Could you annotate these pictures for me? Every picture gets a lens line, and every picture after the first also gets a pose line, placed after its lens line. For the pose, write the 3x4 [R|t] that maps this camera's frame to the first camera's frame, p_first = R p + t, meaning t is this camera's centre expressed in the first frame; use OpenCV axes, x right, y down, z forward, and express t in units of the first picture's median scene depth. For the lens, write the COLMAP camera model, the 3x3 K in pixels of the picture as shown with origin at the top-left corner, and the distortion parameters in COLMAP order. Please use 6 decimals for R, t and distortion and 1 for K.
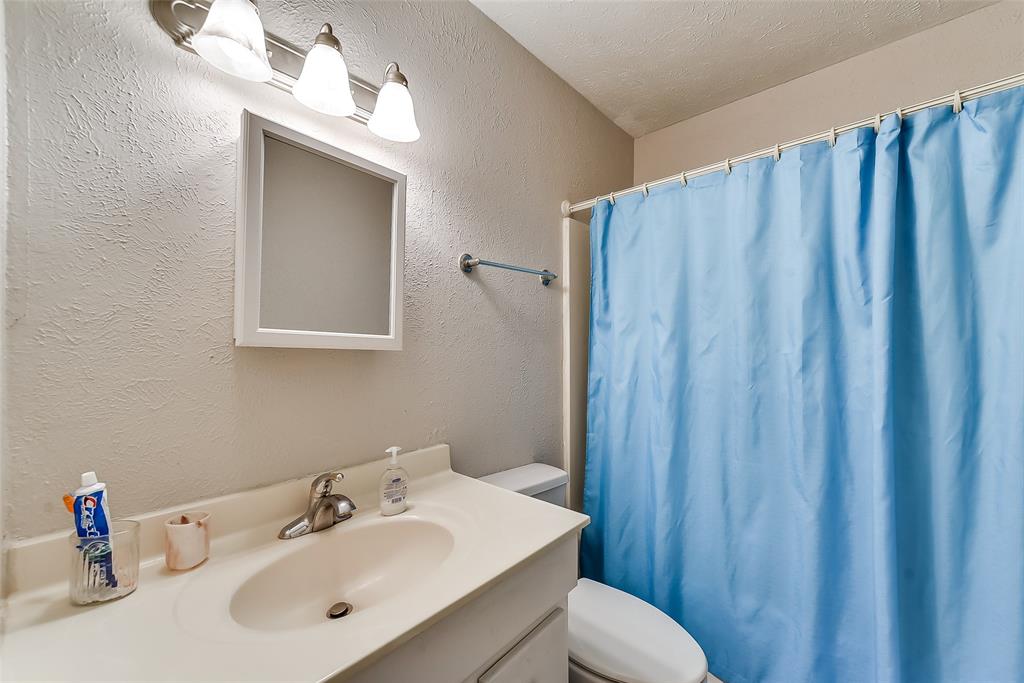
lens RADIAL K [[406.1, 0, 509.9], [0, 406.1, 345.0], [0, 0, 1]] dist [-0.000802, -0.000057]
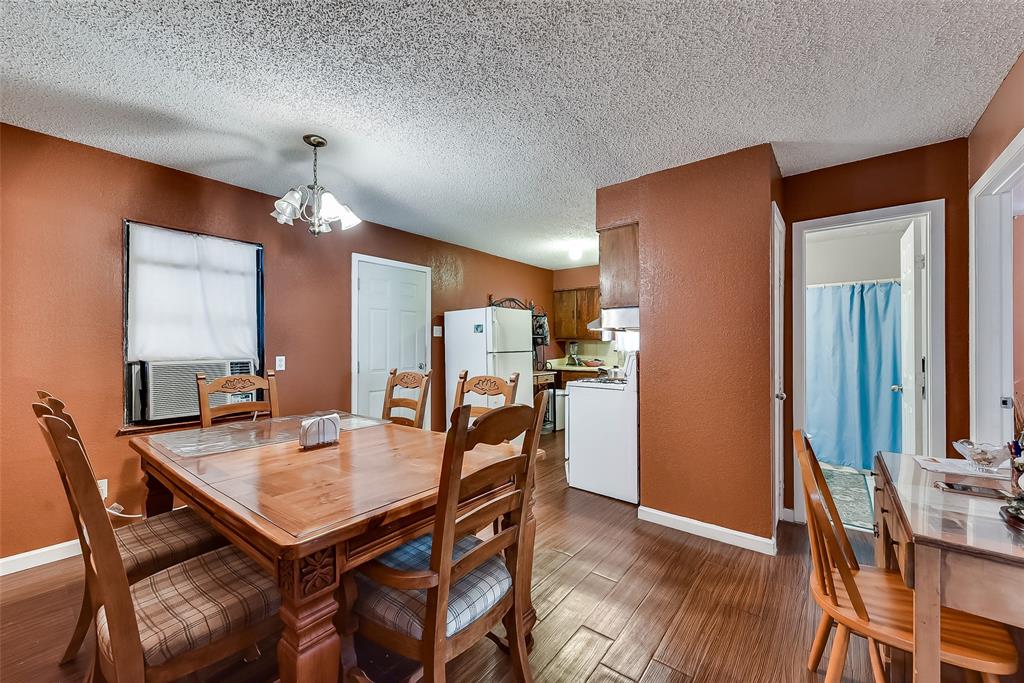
lens RADIAL K [[406.1, 0, 509.9], [0, 406.1, 345.0], [0, 0, 1]] dist [-0.000802, -0.000057]
pose [[0.999034, -0.004163, 0.043750, -2.249000], [0.003912, 0.999975, 0.005812, -0.054466], [-0.043773, -0.005635, 0.999026, -2.396470]]
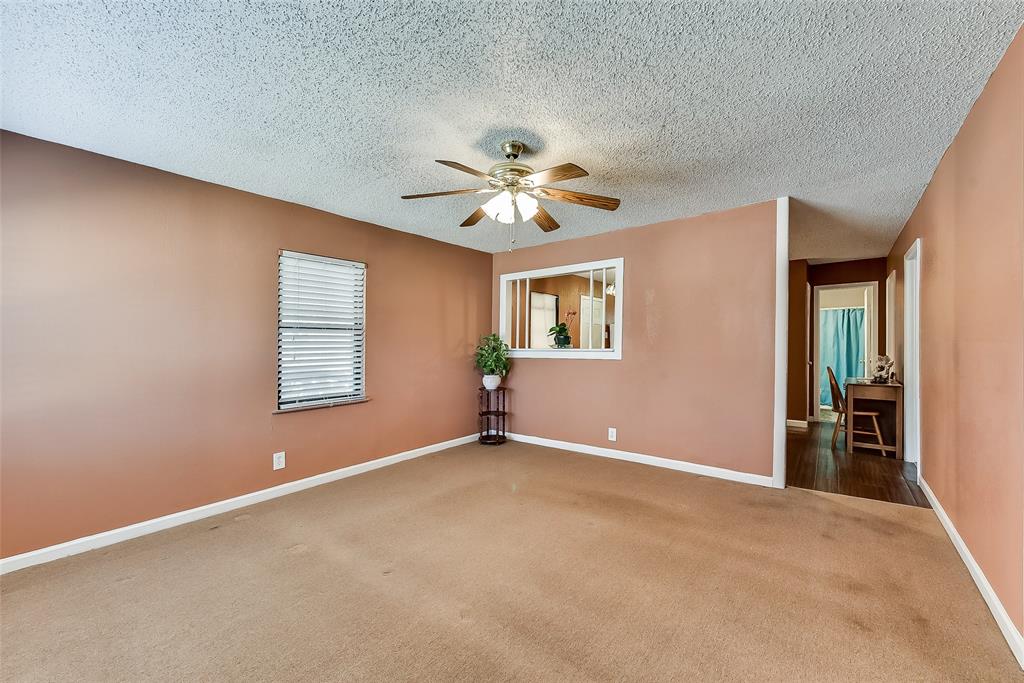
lens RADIAL K [[406.1, 0, 509.9], [0, 406.1, 345.0], [0, 0, 1]] dist [-0.000802, -0.000057]
pose [[0.999258, -0.010400, 0.037080, -4.761384], [0.009881, 0.999851, 0.014165, -0.110876], [-0.037222, -0.013788, 0.999212, -5.366792]]
